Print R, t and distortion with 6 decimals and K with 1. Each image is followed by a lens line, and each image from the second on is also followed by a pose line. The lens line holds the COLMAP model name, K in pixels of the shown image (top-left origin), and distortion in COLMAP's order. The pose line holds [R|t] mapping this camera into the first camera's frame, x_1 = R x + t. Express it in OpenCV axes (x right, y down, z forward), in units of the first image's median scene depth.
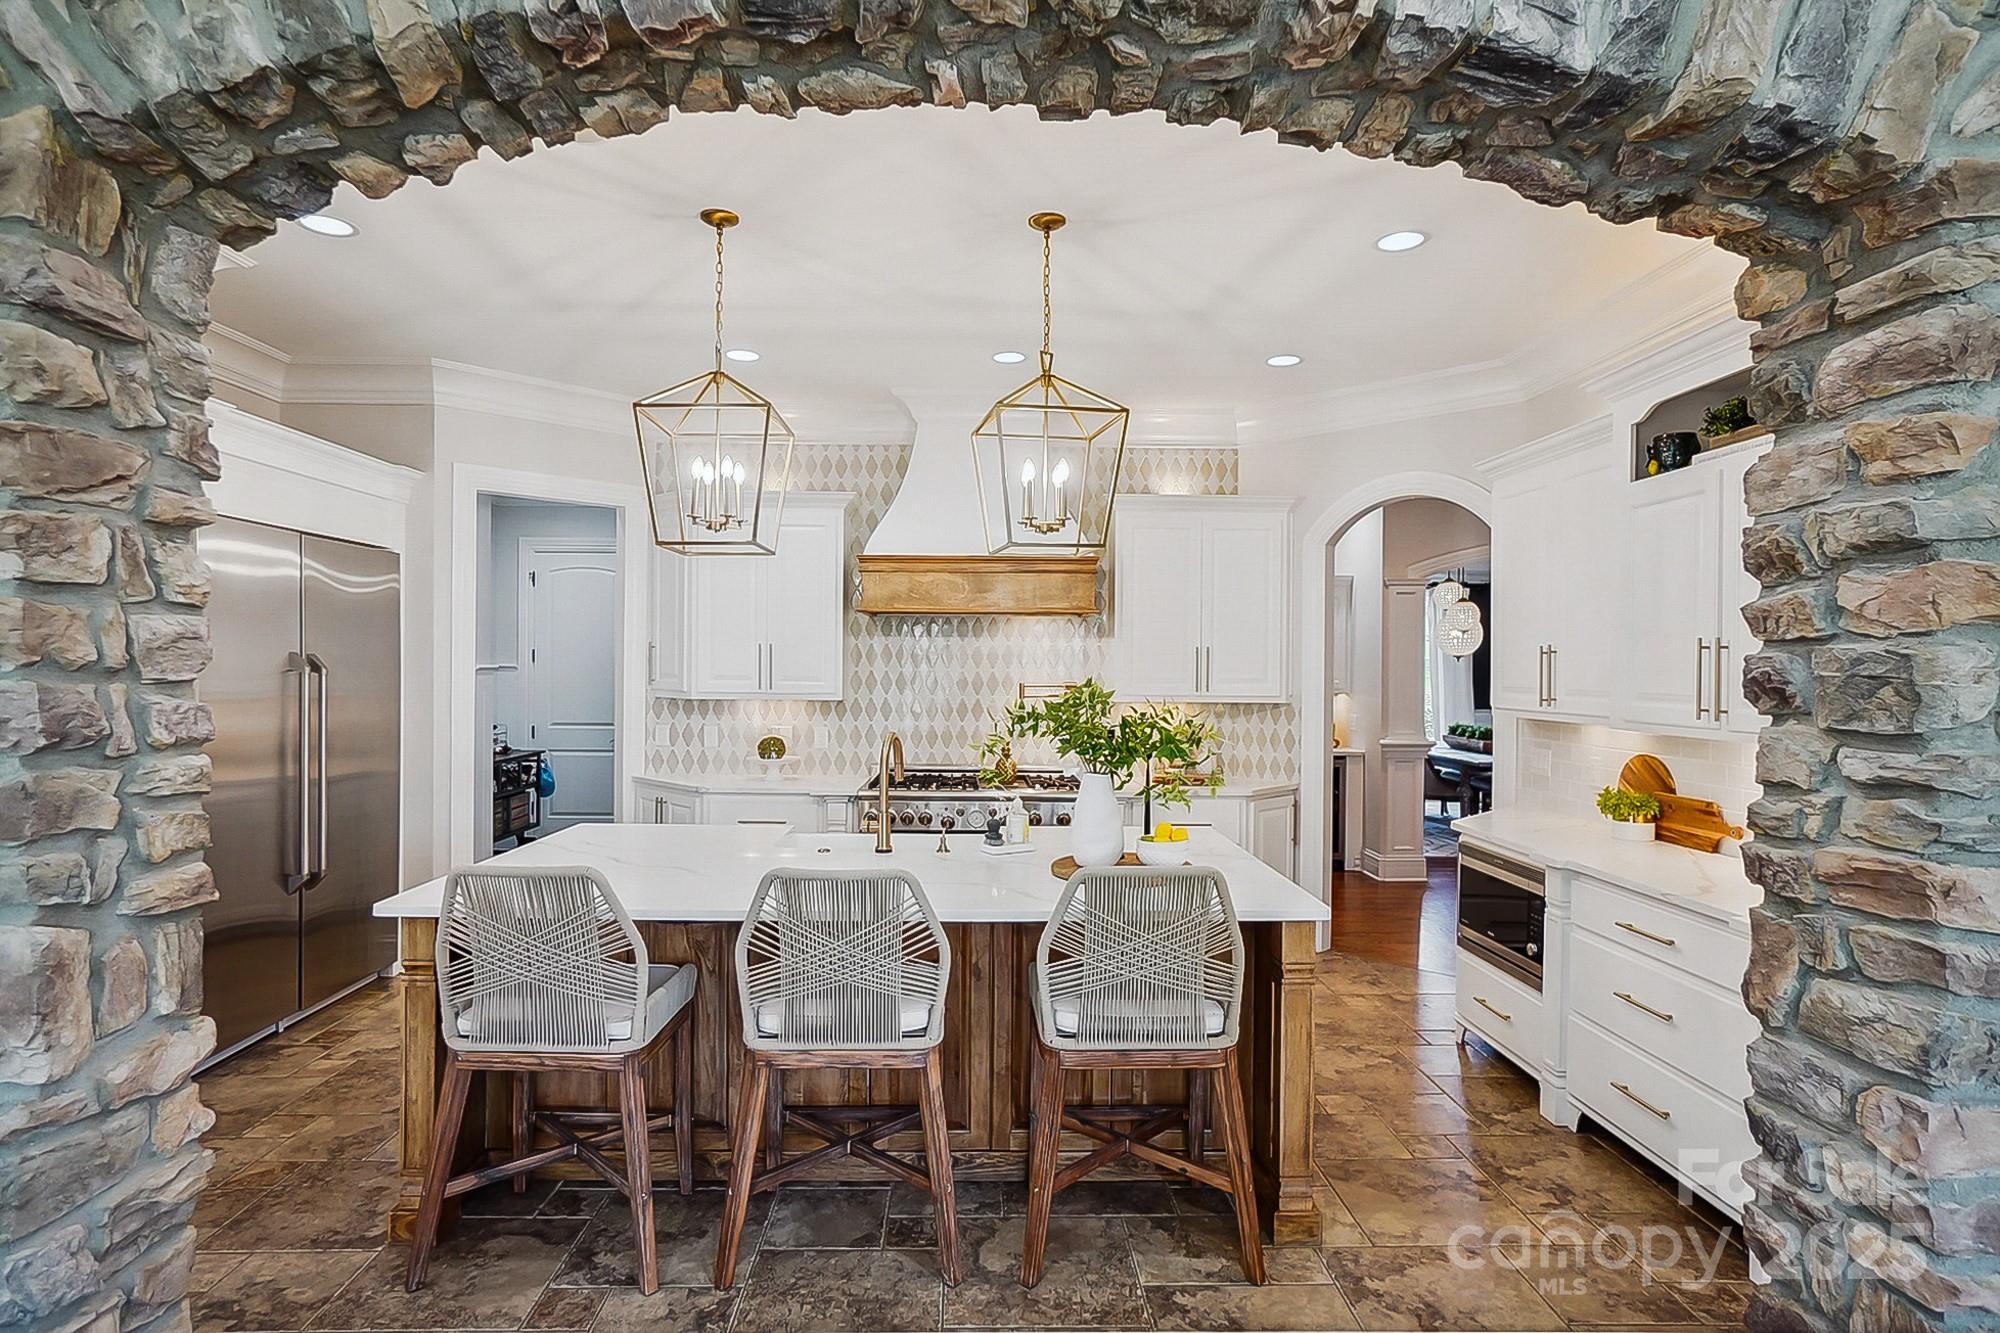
lens RADIAL K [[1037.9, 0, 991.6], [0, 1037.9, 673.6], [0, 0, 1]] dist [-0.013372, 0.020737]
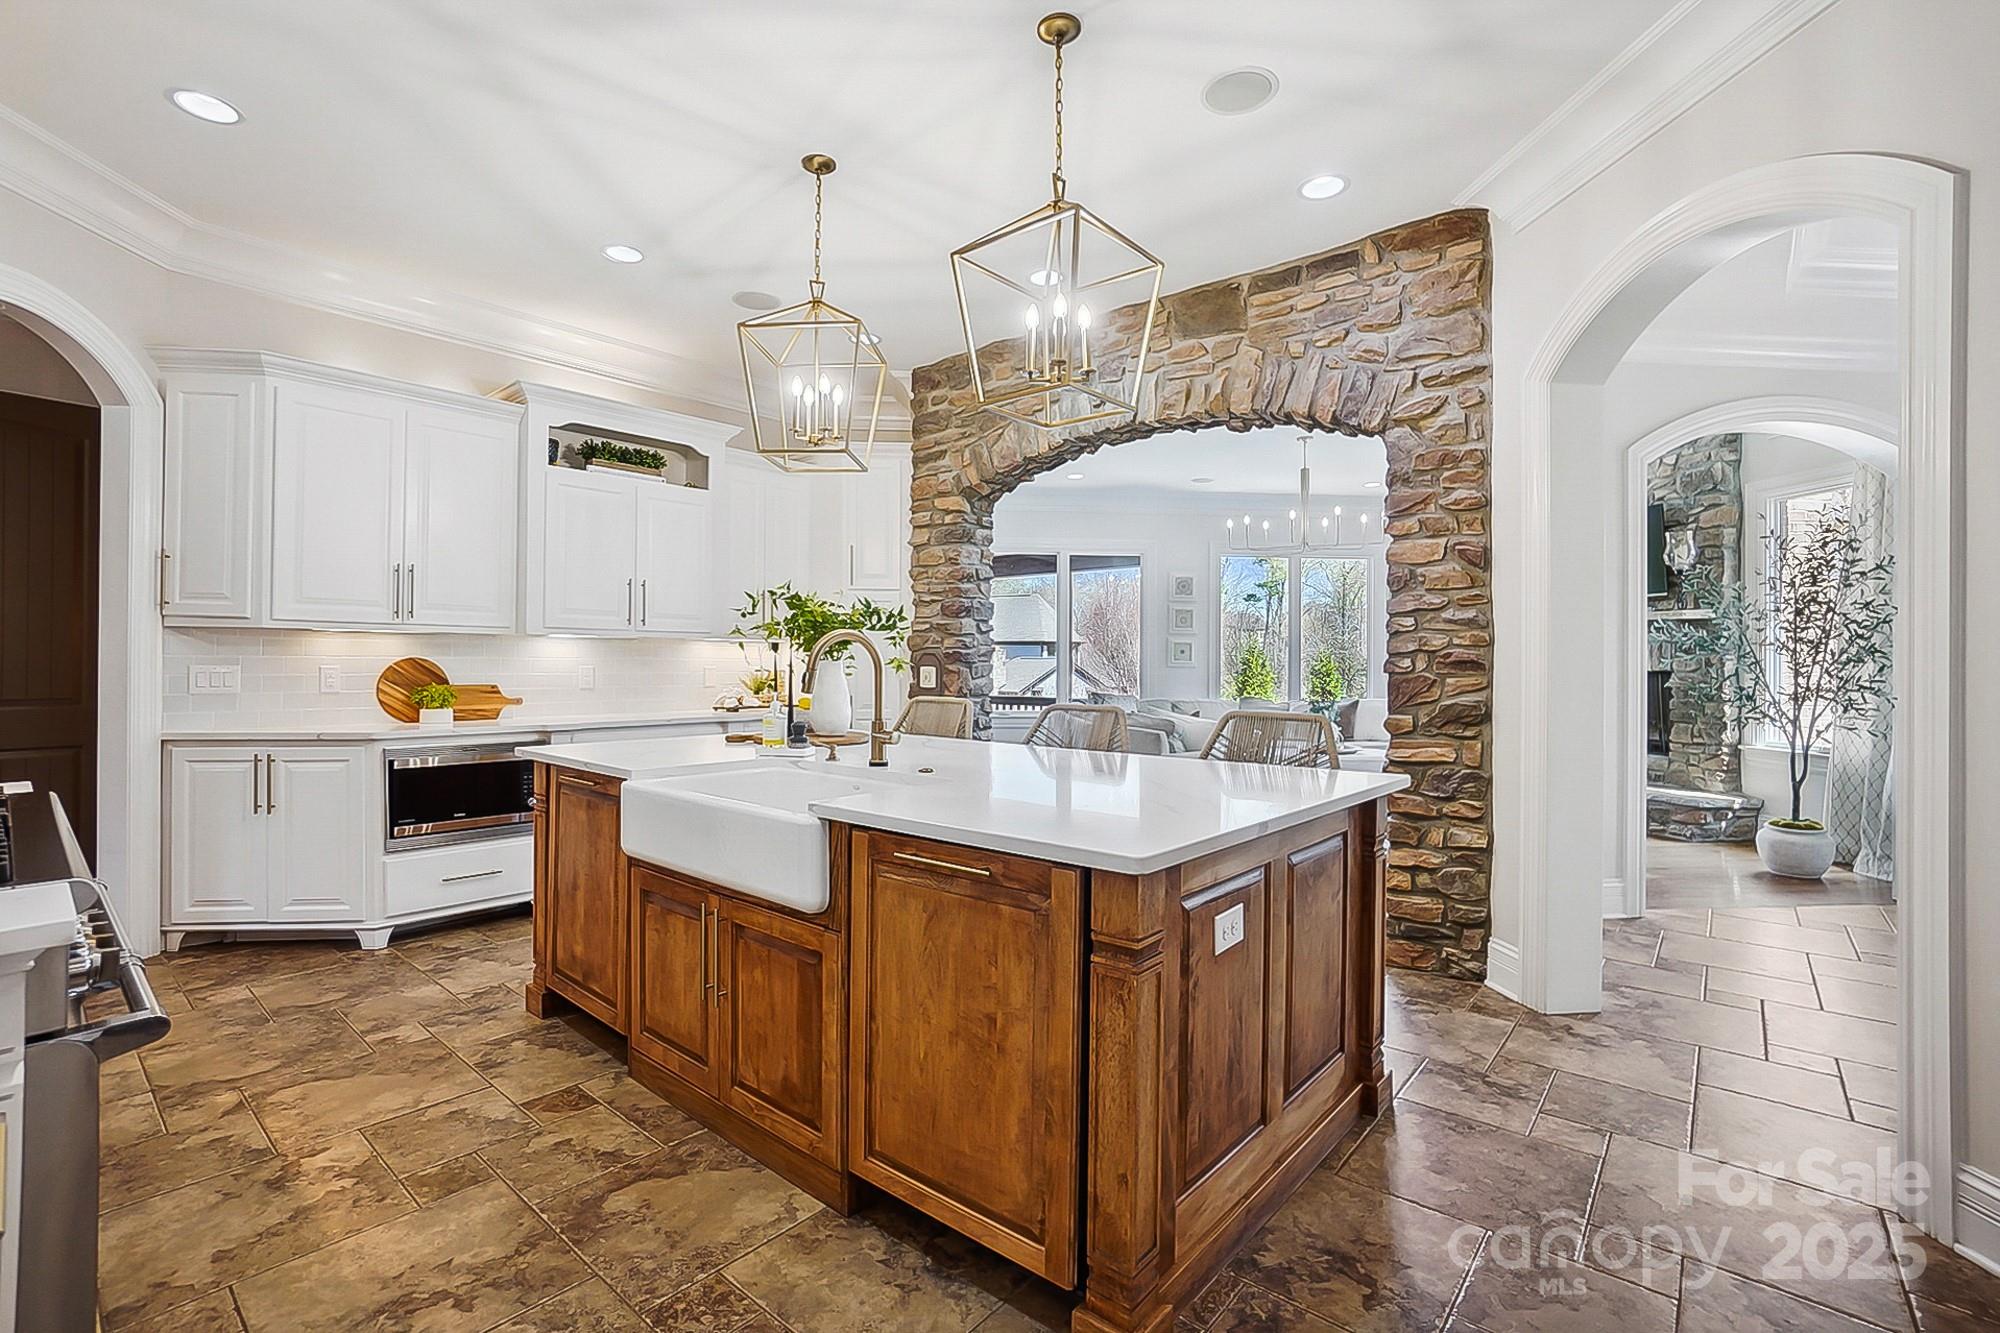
lens RADIAL K [[887.8, 0, 992.0], [0, 887.8, 658.7], [0, 0, 1]] dist [-0.046354, 0.020047]
pose [[-0.745062, -0.009894, 0.666922, -0.761037], [-0.004647, 0.999943, 0.009643, 0.084615], [-0.666979, 0.004086, -0.745065, 1.681823]]
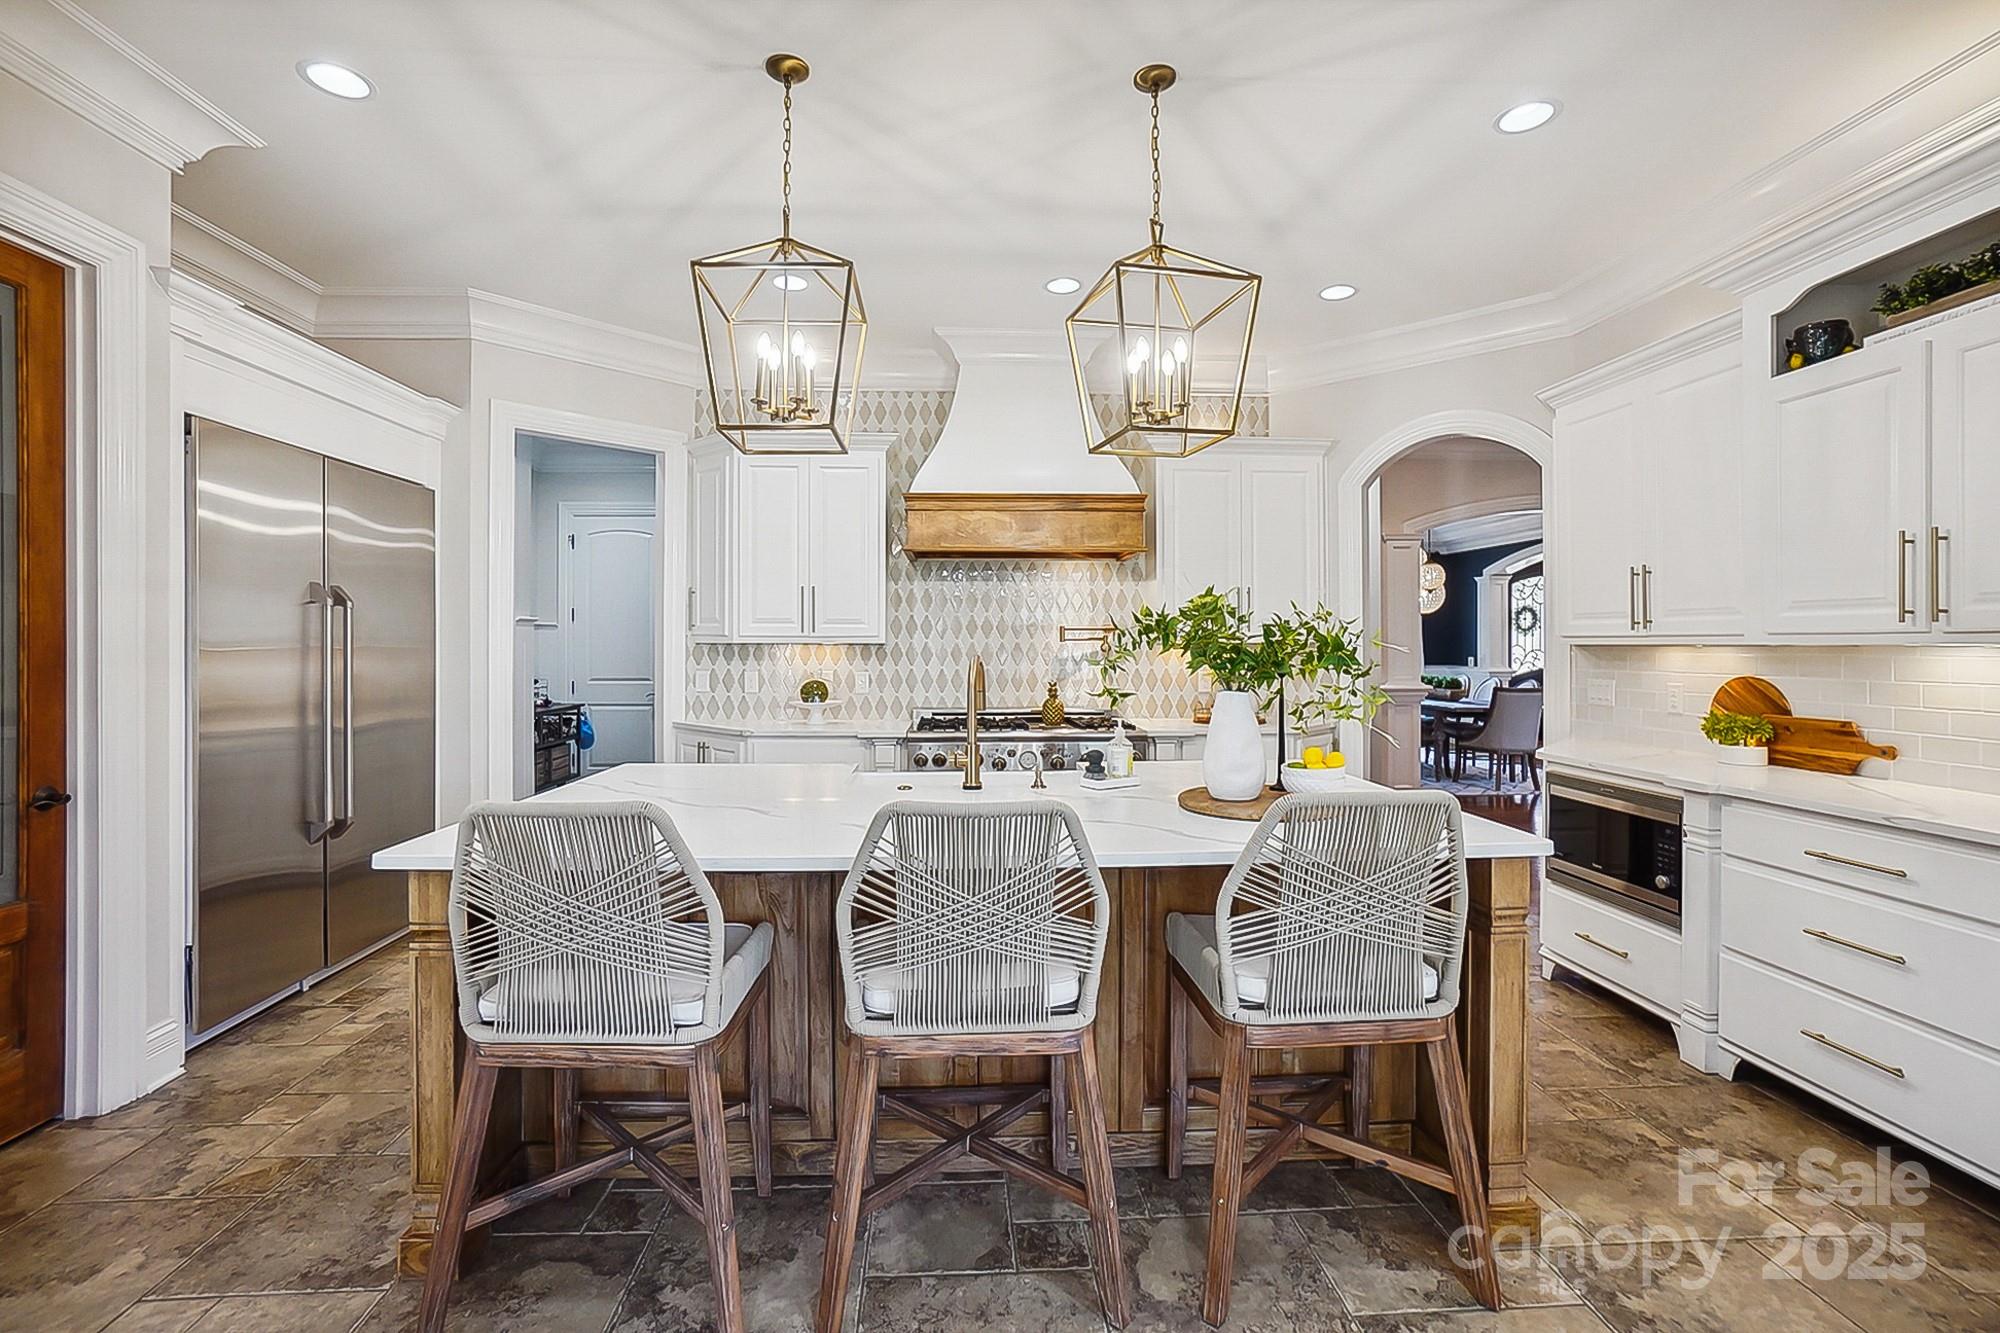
lens RADIAL K [[880.1, 0, 991.3], [0, 880.1, 644.6], [0, 0, 1]] dist [-0.048341, 0.025730]
pose [[0.999484, -0.008168, 0.031062, -0.123750], [0.008405, 0.999936, -0.007510, 0.061624], [-0.030998, 0.007767, 0.999489, 0.279907]]
